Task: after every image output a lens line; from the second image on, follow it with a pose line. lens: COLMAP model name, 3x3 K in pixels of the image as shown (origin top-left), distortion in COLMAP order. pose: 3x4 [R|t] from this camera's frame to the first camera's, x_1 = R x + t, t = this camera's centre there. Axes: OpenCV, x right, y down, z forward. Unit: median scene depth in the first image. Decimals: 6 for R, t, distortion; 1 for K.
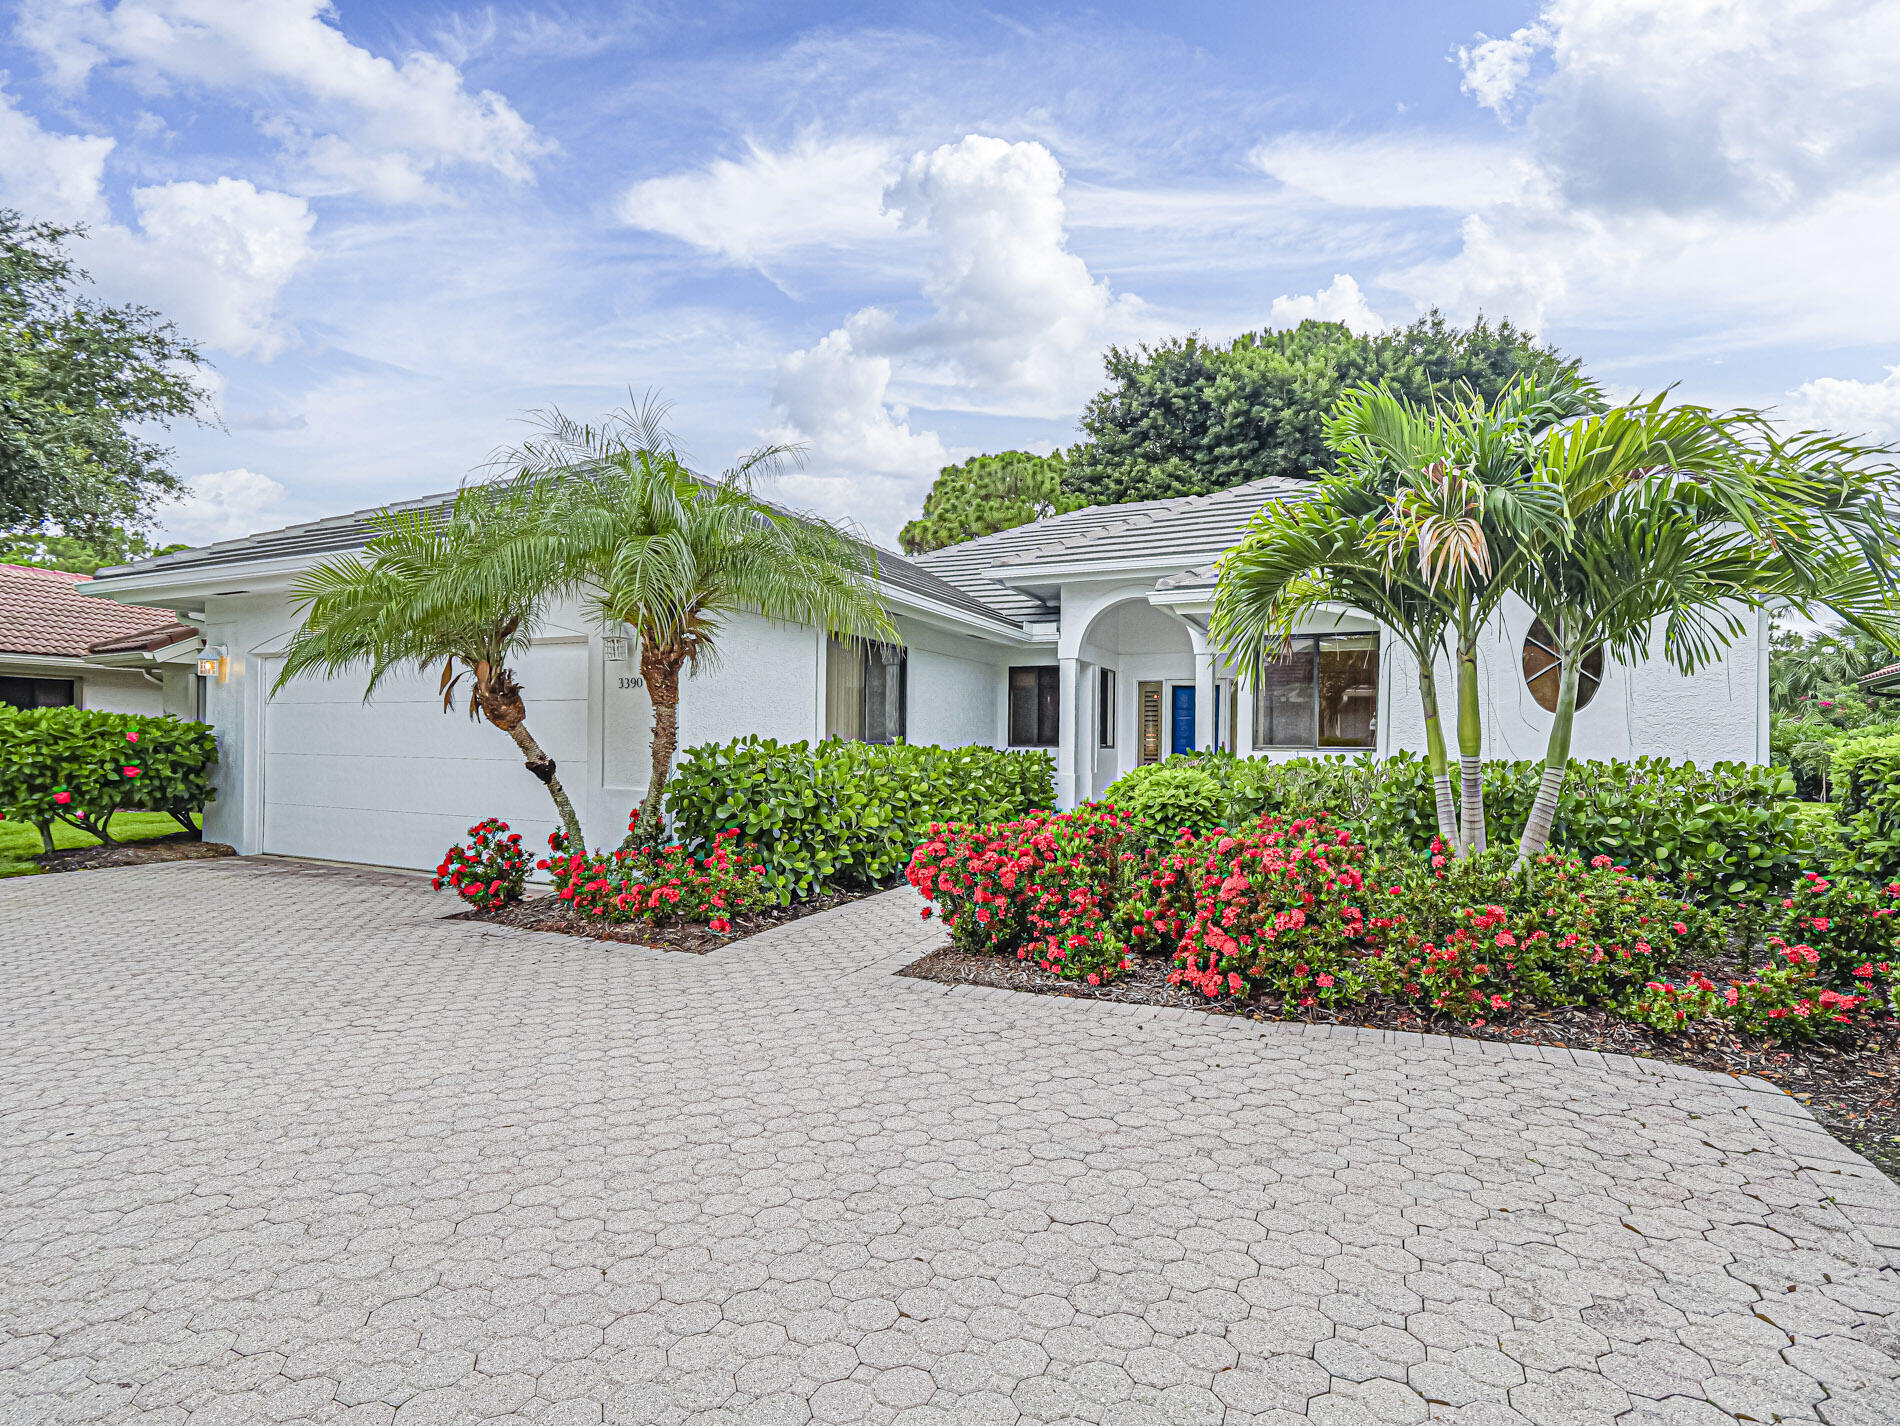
lens RADIAL K [[924.3, 0, 943.0], [0, 924.3, 738.9], [0, 0, 1]] dist [-0.010260, -0.001320]
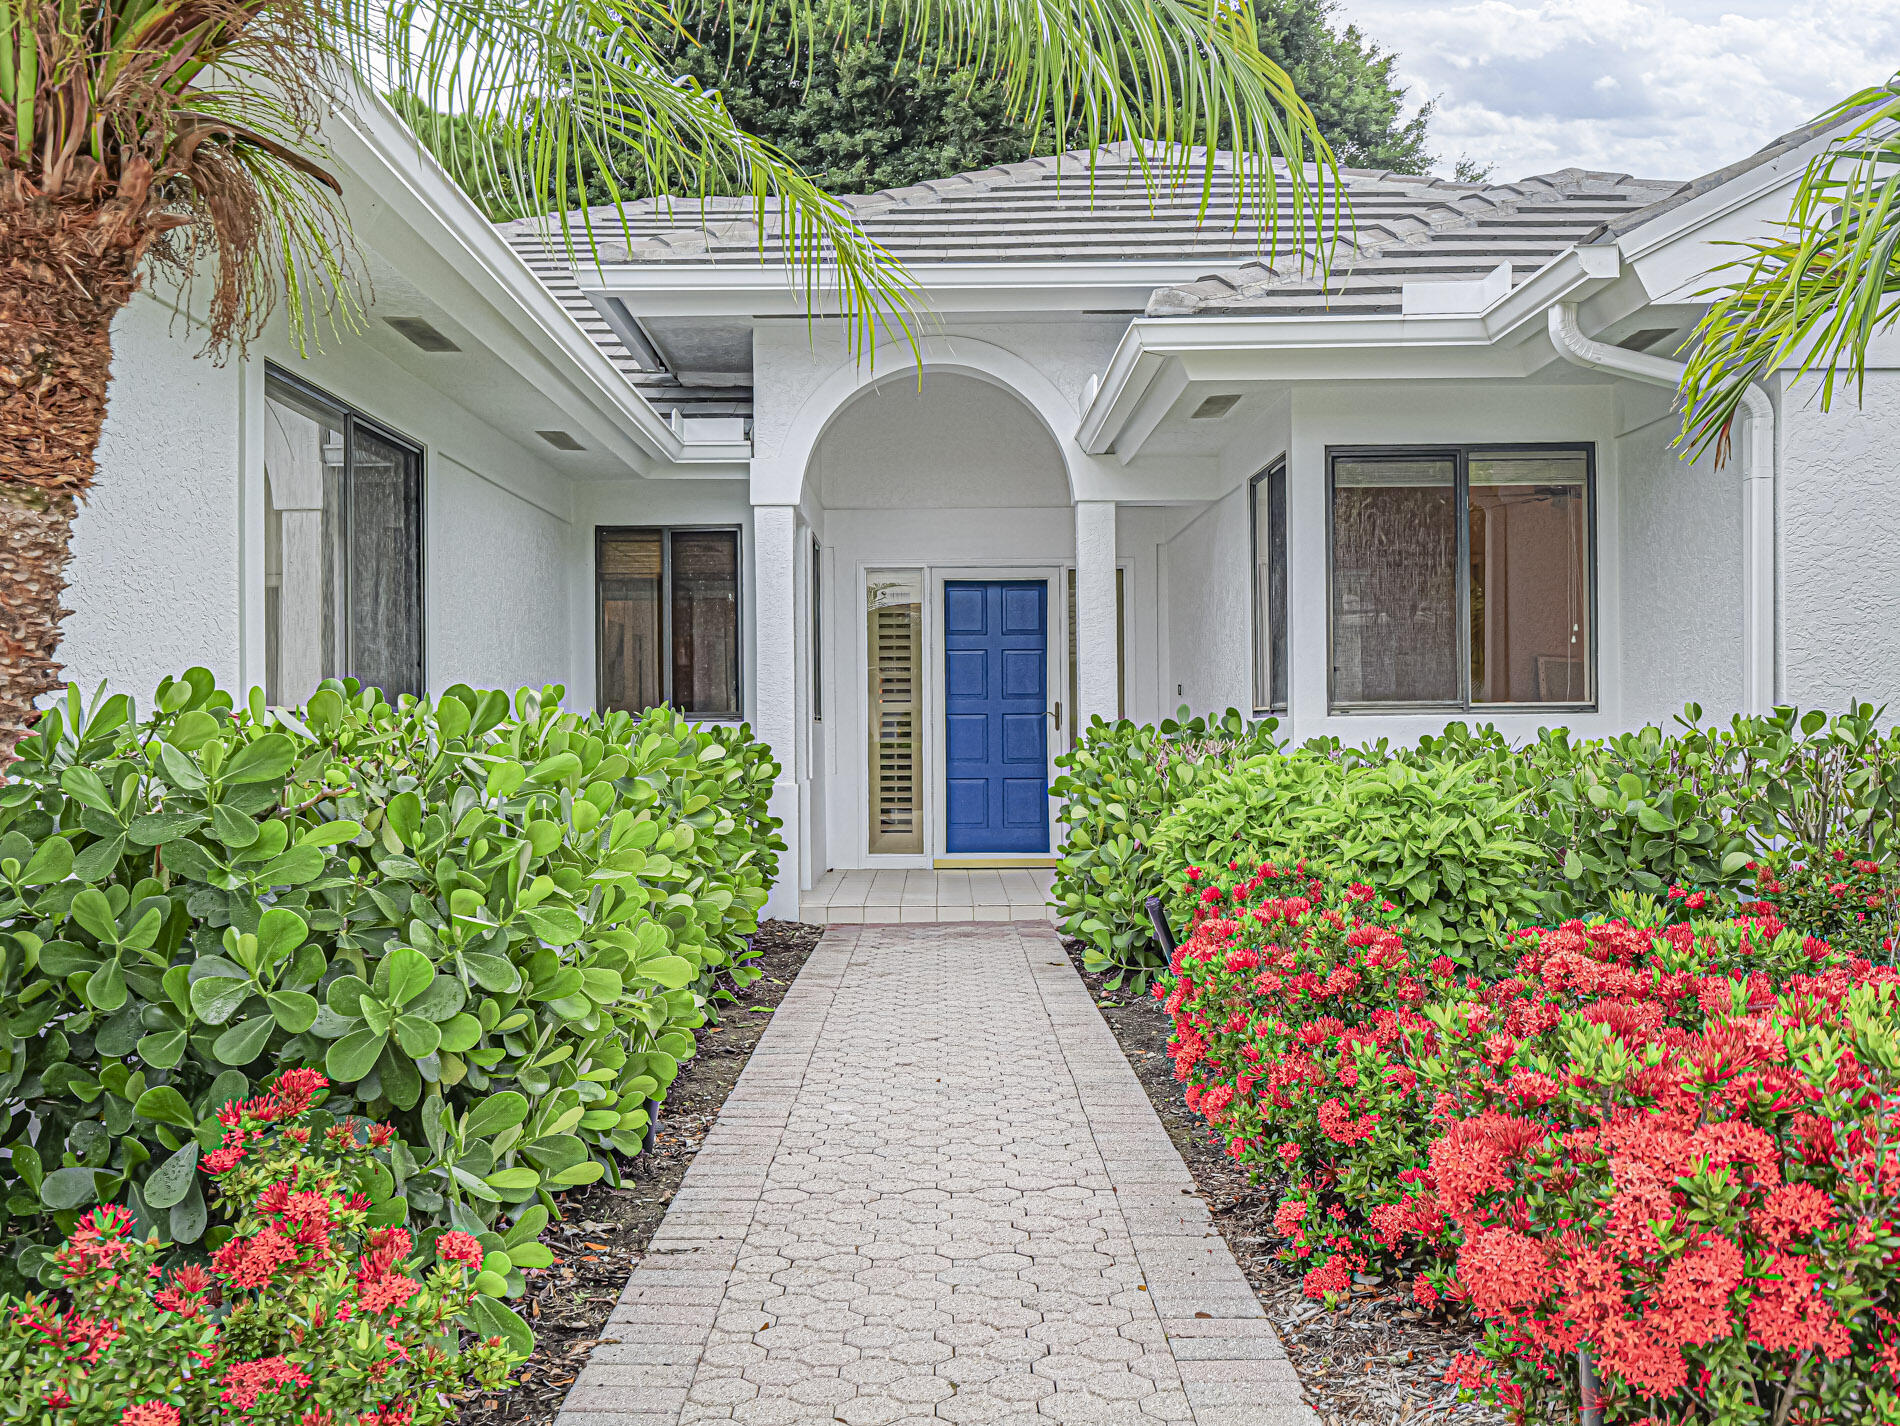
lens RADIAL K [[1772.1, 0, 950.0], [0, 1772.1, 713.0], [0, 0, 1]] dist [-0.003956, -0.002333]
pose [[0.910217, -0.016331, 0.413809, -0.048898], [0.018101, 0.999836, -0.000356, 0.002608], [-0.413735, 0.007814, 0.910364, 0.101654]]
